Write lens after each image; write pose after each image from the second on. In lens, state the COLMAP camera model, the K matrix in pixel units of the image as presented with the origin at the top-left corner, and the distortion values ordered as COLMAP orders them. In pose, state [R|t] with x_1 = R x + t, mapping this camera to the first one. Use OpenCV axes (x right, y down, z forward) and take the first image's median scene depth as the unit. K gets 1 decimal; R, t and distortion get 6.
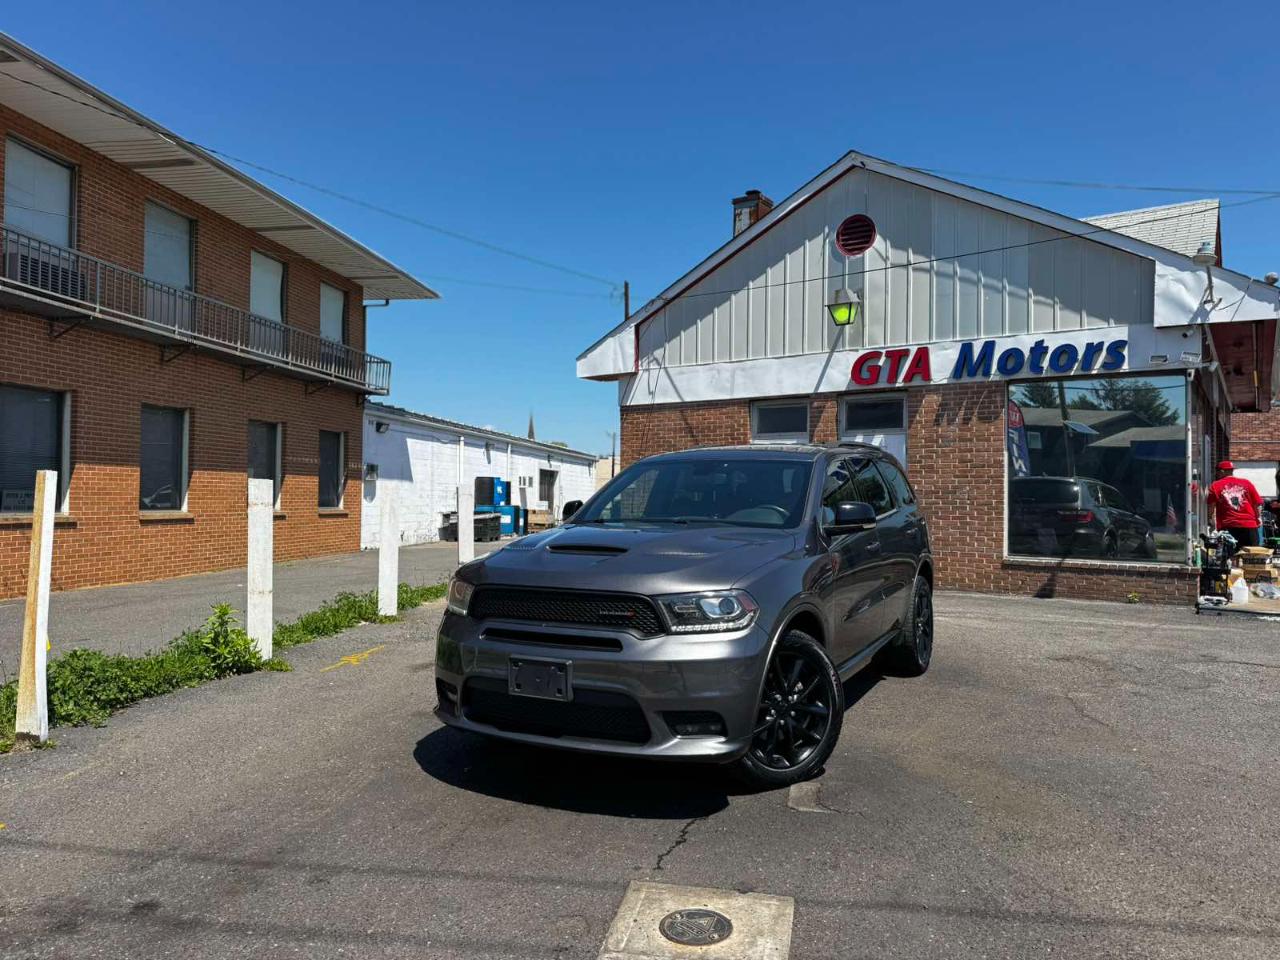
lens RADIAL K [[887.1, 0, 642.8], [0, 887.1, 484.9], [0, 0, 1]] dist [0.118197, -0.182730]
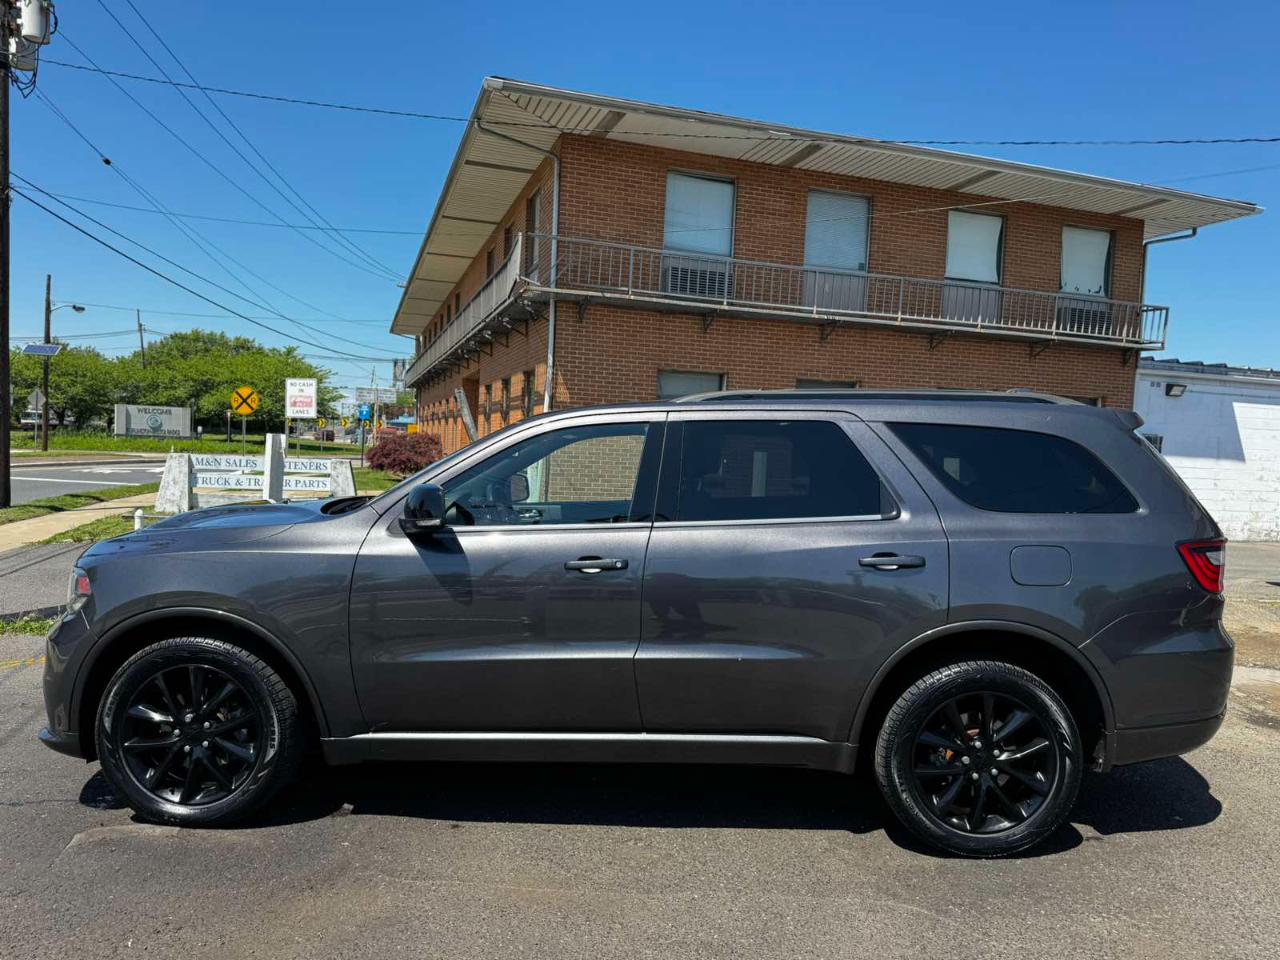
lens RADIAL K [[891.5, 0, 640.4], [0, 891.5, 481.8], [0, 0, 1]] dist [0.074844, -0.103049]
pose [[0.454106, 0.045750, -0.889772, 0.381199], [-0.023820, 0.998947, 0.039207, -0.004497], [0.890629, 0.003391, 0.454718, 0.368746]]
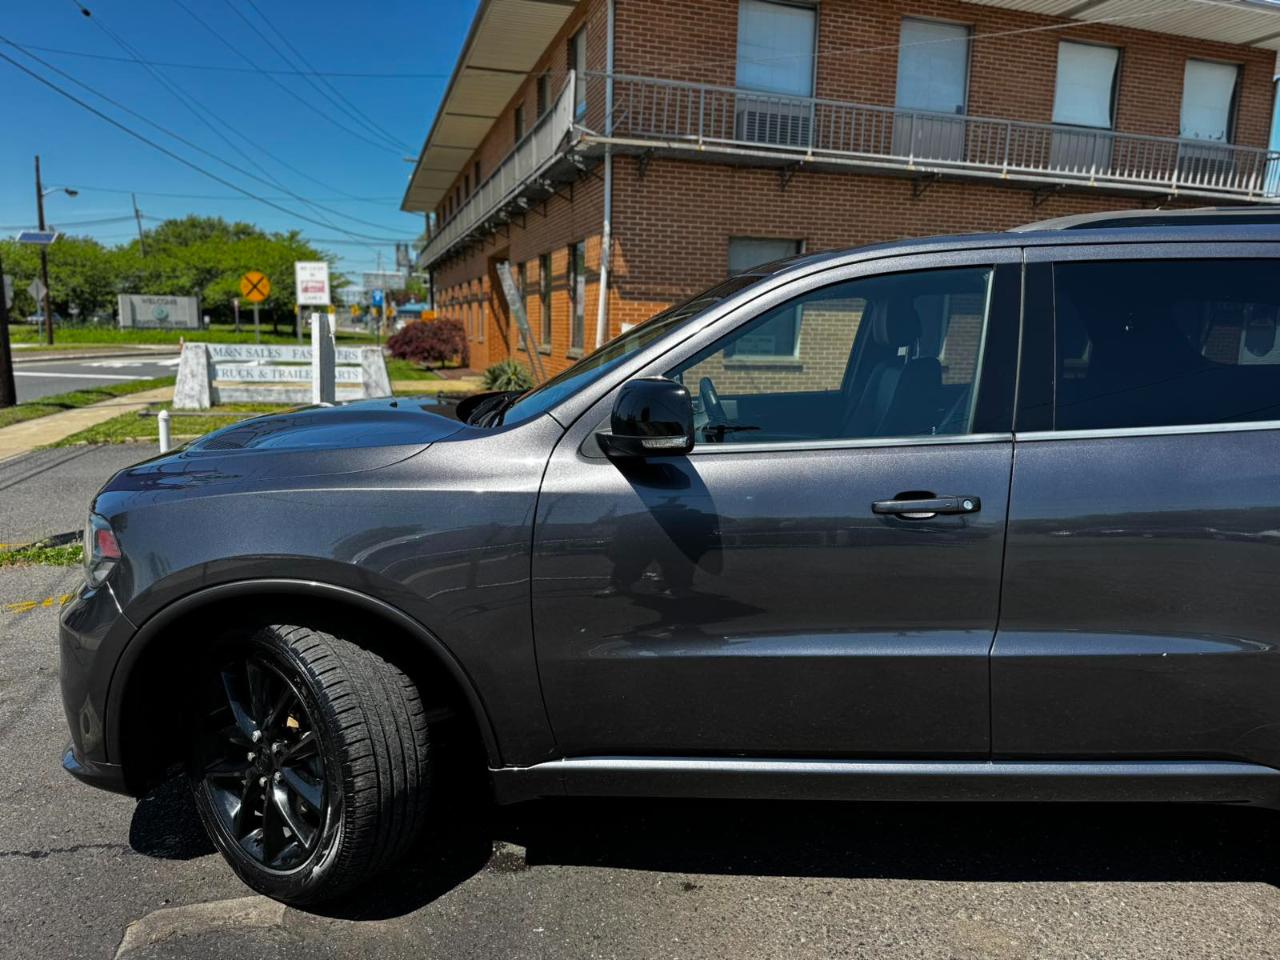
lens RADIAL K [[898.6, 0, 640.6], [0, 898.6, 480.8], [0, 0, 1]] dist [0.020223, -0.025440]
pose [[0.445564, 0.150366, -0.882532, 0.247273], [-0.004915, 0.986190, 0.165546, 0.000344], [0.895237, -0.069423, 0.440150, 0.358560]]
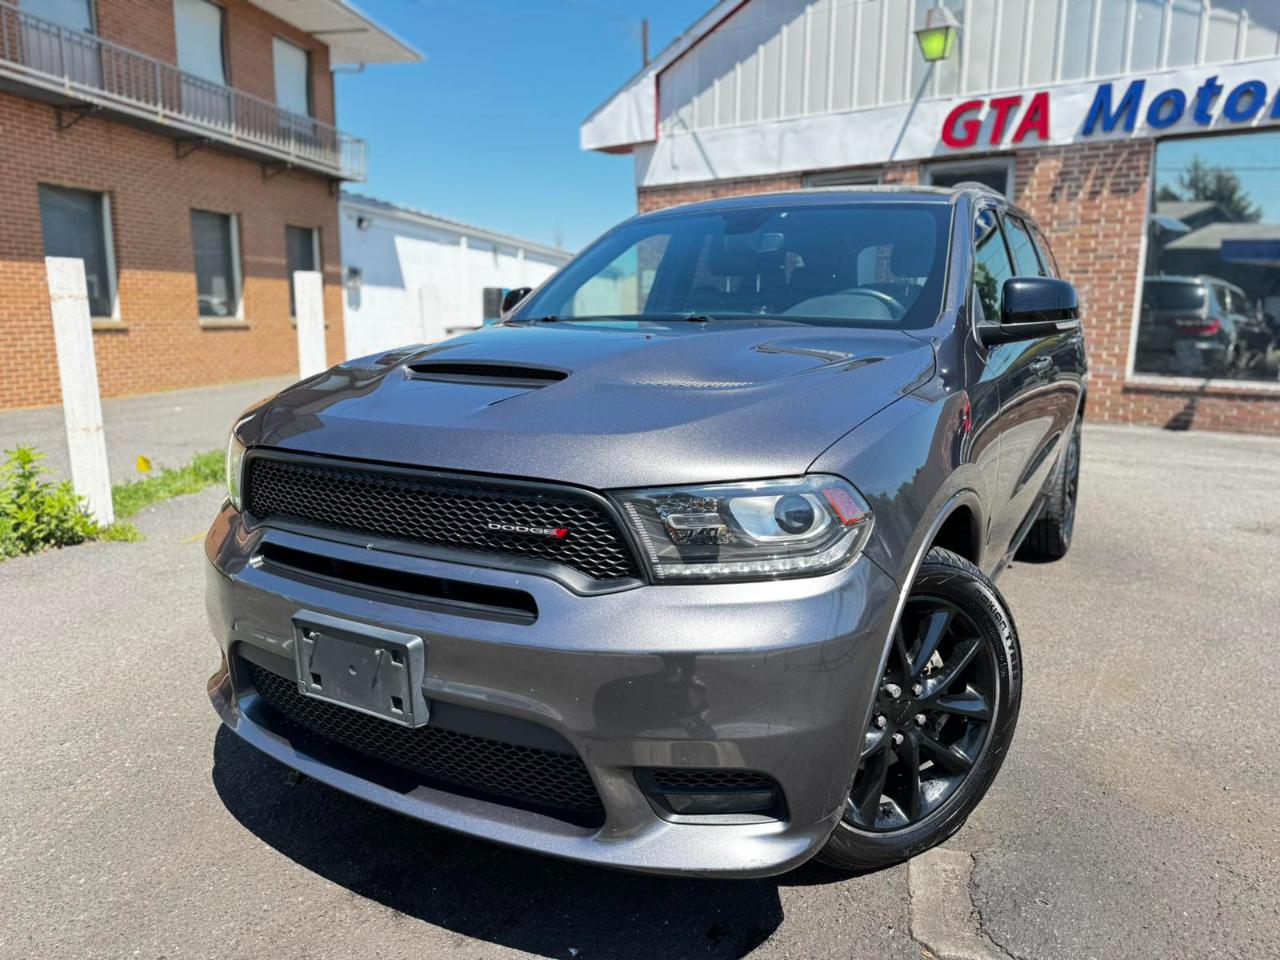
lens RADIAL K [[898.6, 0, 640.6], [0, 898.6, 480.8], [0, 0, 1]] dist [0.020223, -0.025440]
pose [[0.999276, 0.007292, -0.037341, 0.013453], [0.000202, 0.980428, 0.196879, 0.014047], [0.038046, -0.196744, 0.979716, 0.206201]]
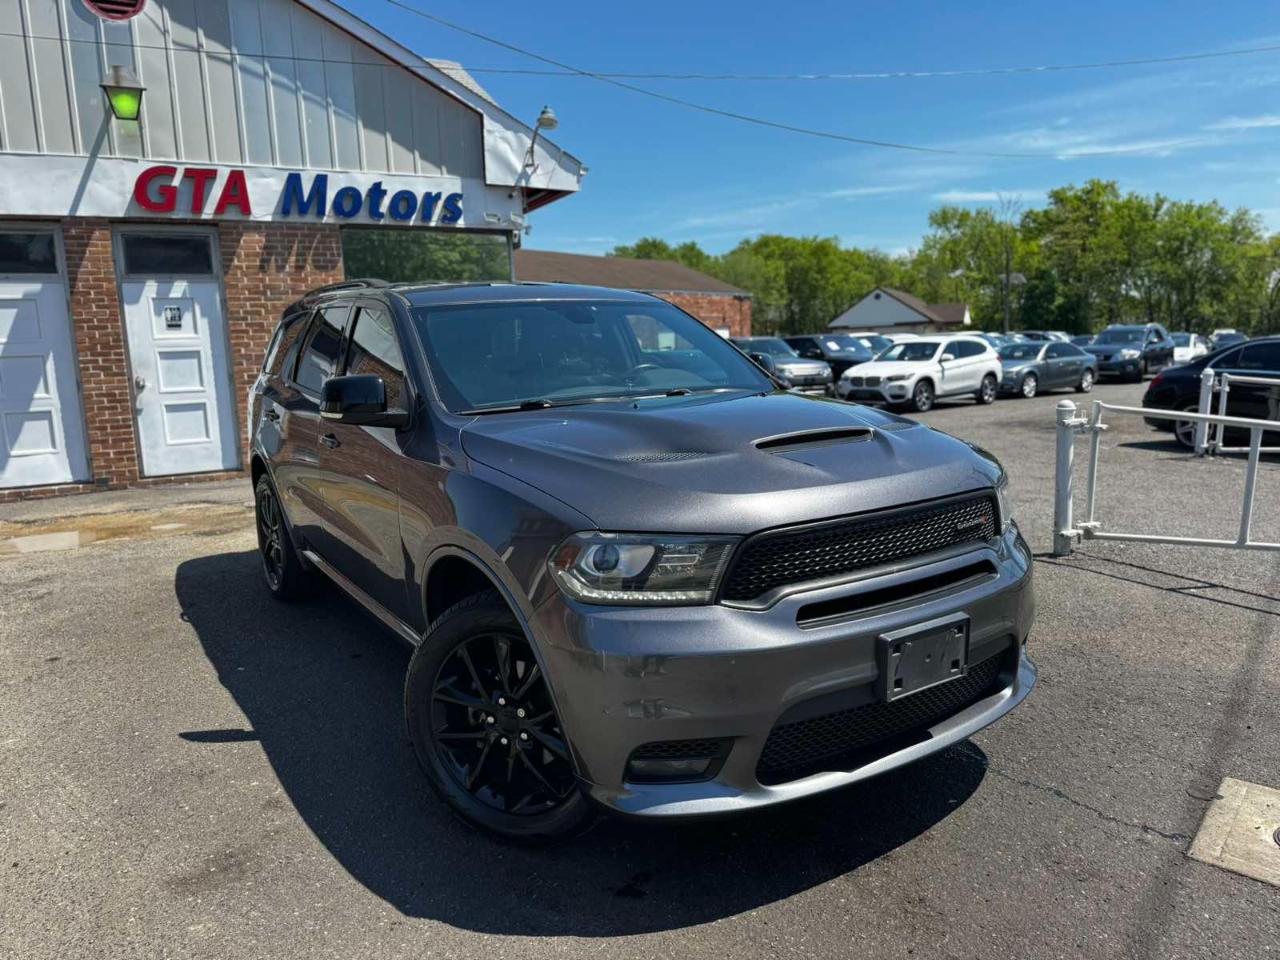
lens RADIAL K [[898.6, 0, 640.6], [0, 898.6, 480.8], [0, 0, 1]] dist [0.020223, -0.025440]
pose [[0.495963, -0.148781, 0.855503, -0.233757], [0.026655, 0.987356, 0.156259, 0.000904], [-0.867934, -0.054695, 0.493658, 0.298821]]
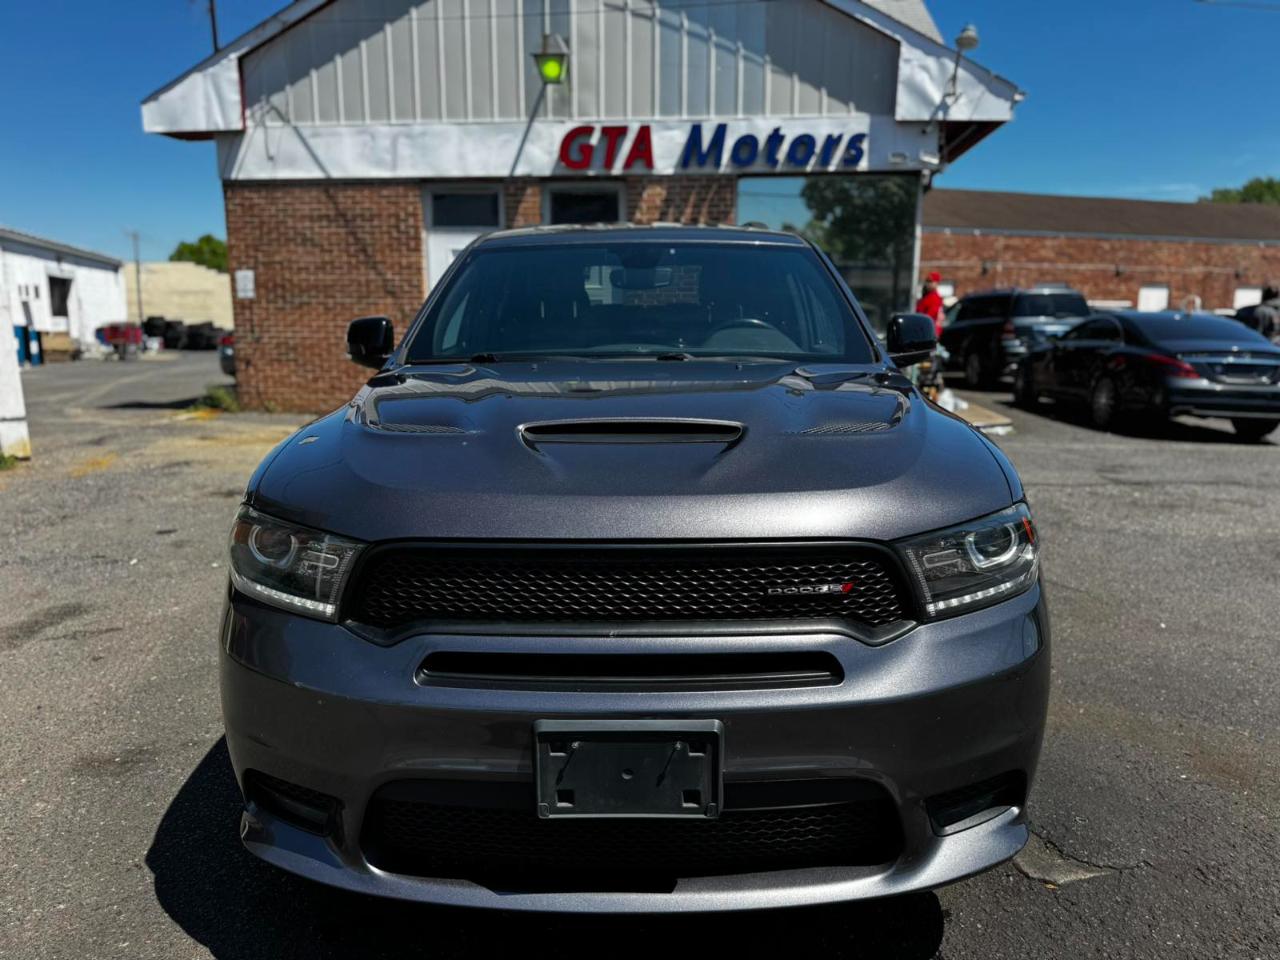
lens RADIAL K [[891.5, 0, 640.4], [0, 891.5, 481.8], [0, 0, 1]] dist [0.074844, -0.103049]
pose [[0.886543, -0.087579, 0.454281, -0.097327], [-0.004023, 0.980423, 0.196864, 0.004878], [-0.462628, -0.176356, 0.868835, 0.235597]]
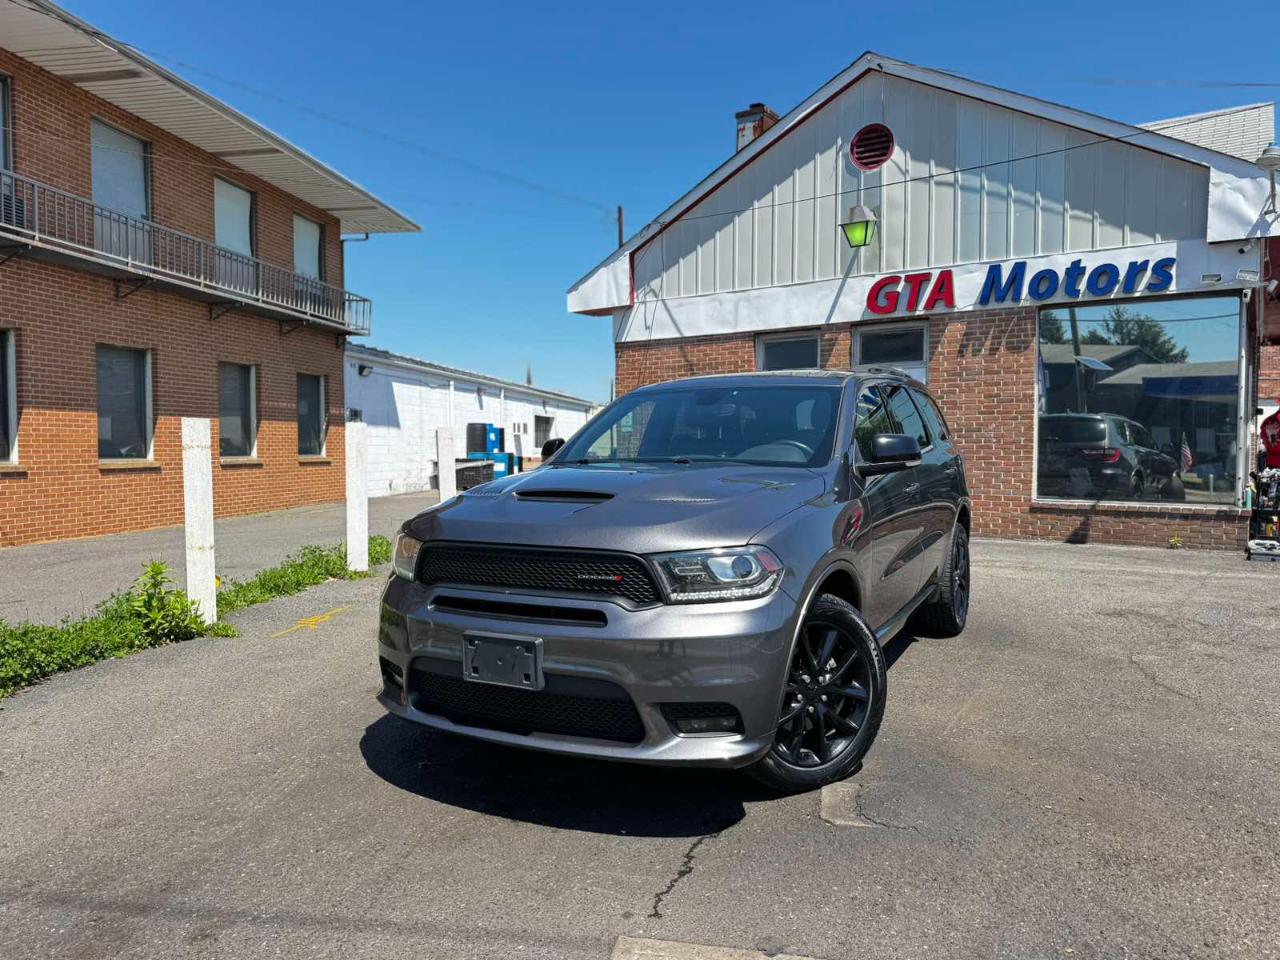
lens RADIAL K [[891.5, 0, 640.4], [0, 891.5, 481.8], [0, 0, 1]] dist [0.074844, -0.103049]
pose [[0.999947, -0.009987, -0.002602, 0.003094], [0.010116, 0.998415, 0.055362, 0.006666], [0.002044, -0.055386, 0.998463, 0.080176]]
